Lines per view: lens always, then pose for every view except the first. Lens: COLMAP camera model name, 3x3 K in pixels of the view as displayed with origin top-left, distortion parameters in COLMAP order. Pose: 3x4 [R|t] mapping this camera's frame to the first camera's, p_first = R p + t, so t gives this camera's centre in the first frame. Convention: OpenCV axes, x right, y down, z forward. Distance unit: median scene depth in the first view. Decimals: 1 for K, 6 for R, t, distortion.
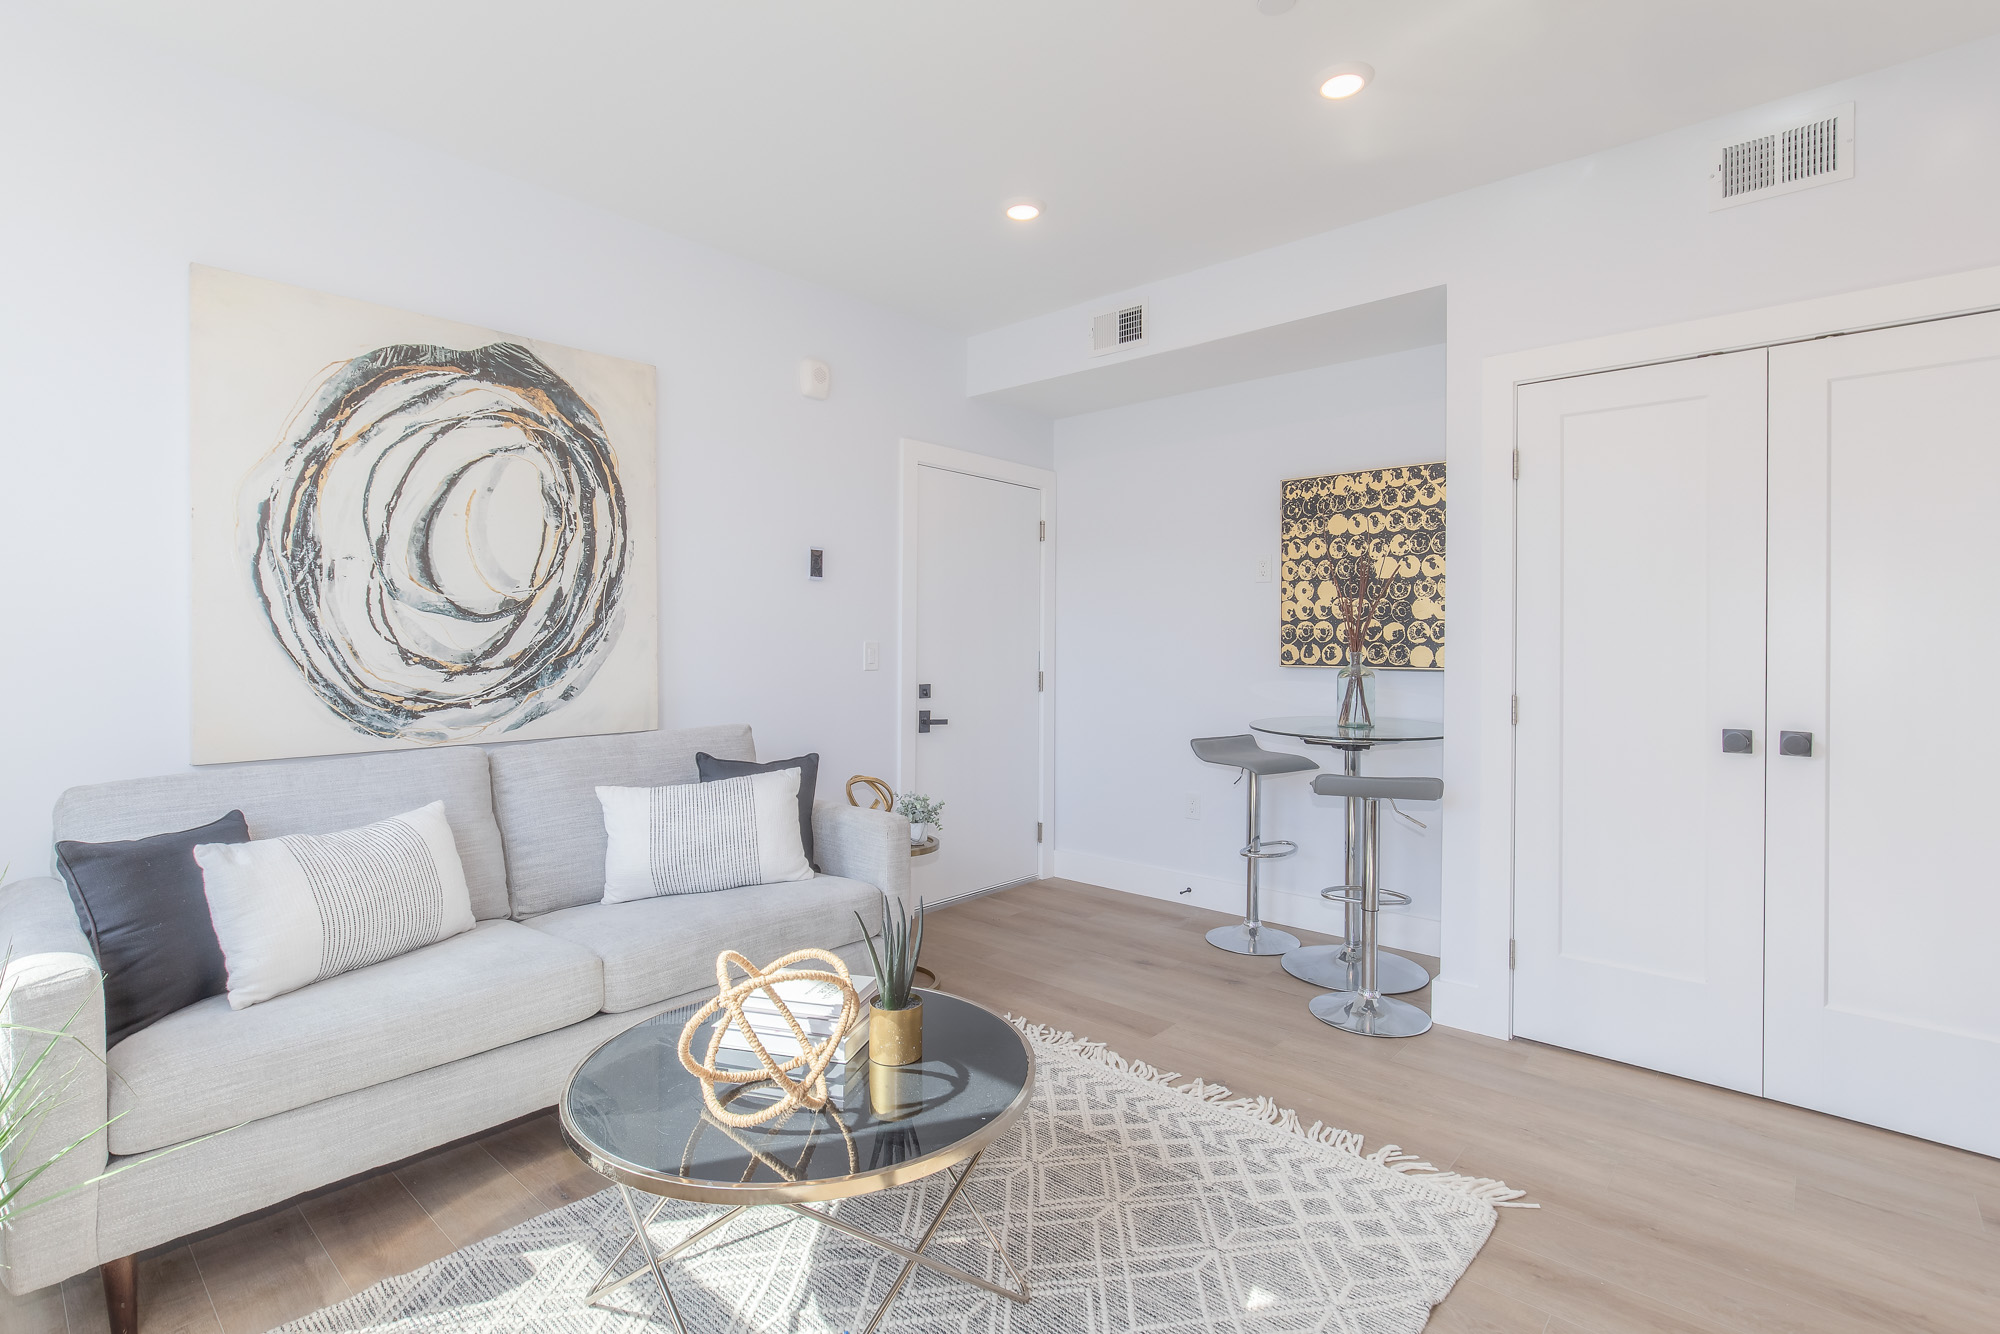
lens RADIAL K [[953.0, 0, 993.9], [0, 953.0, 664.3], [0, 0, 1]] dist [-0.004119, 0.008404]
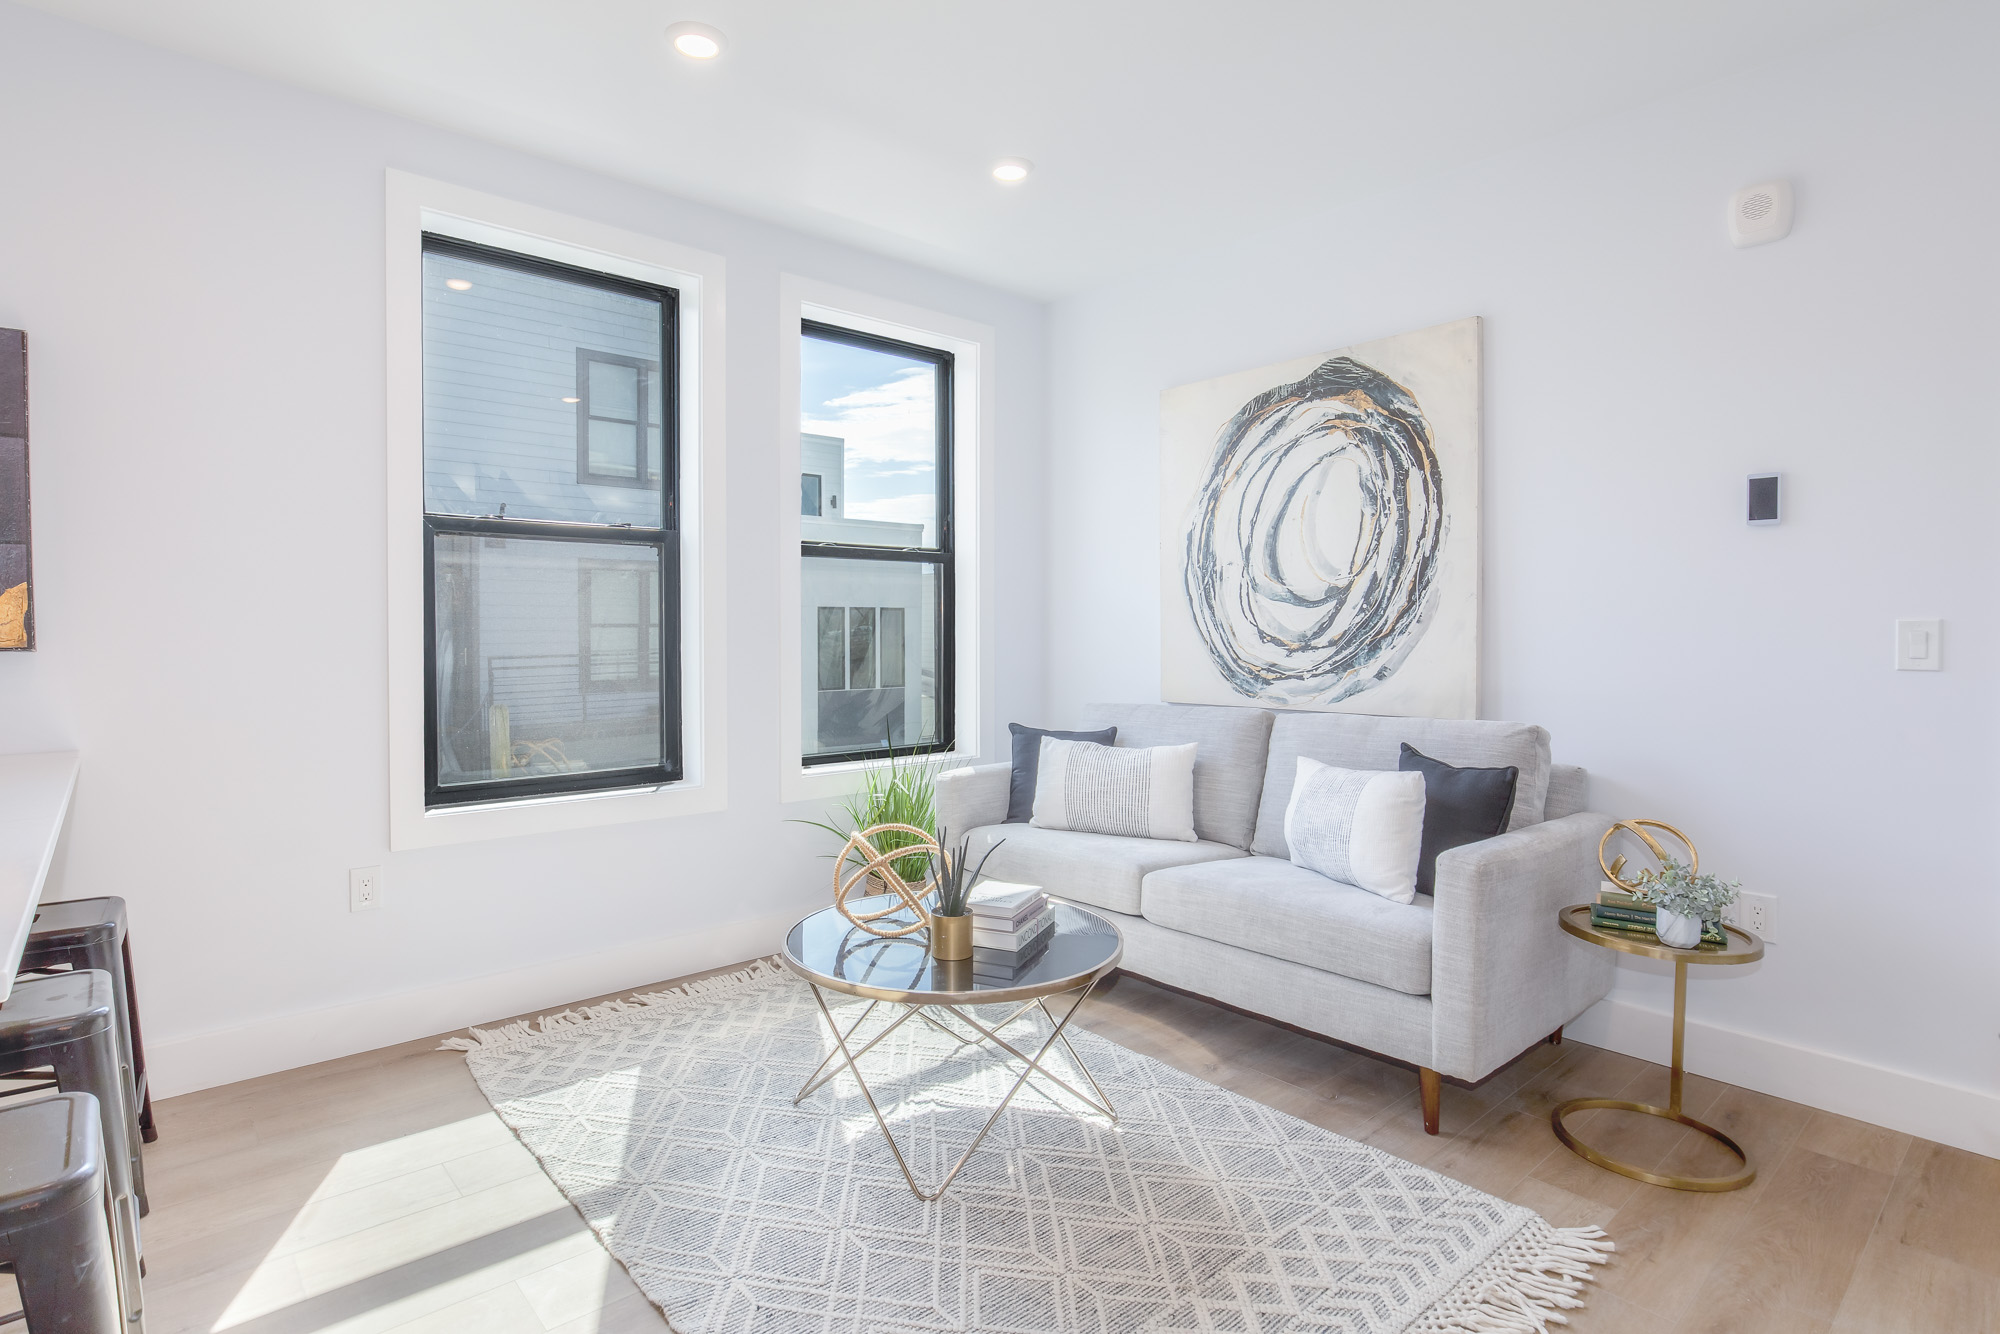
lens RADIAL K [[1055.9, 0, 995.2], [0, 1055.9, 657.0], [0, 0, 1]] dist [0.004179, 0.000993]
pose [[-0.127280, 0.029700, -0.991422, 0.777084], [-0.015635, 0.999367, 0.031945, -0.018329], [0.991744, 0.019567, -0.126735, 0.757411]]
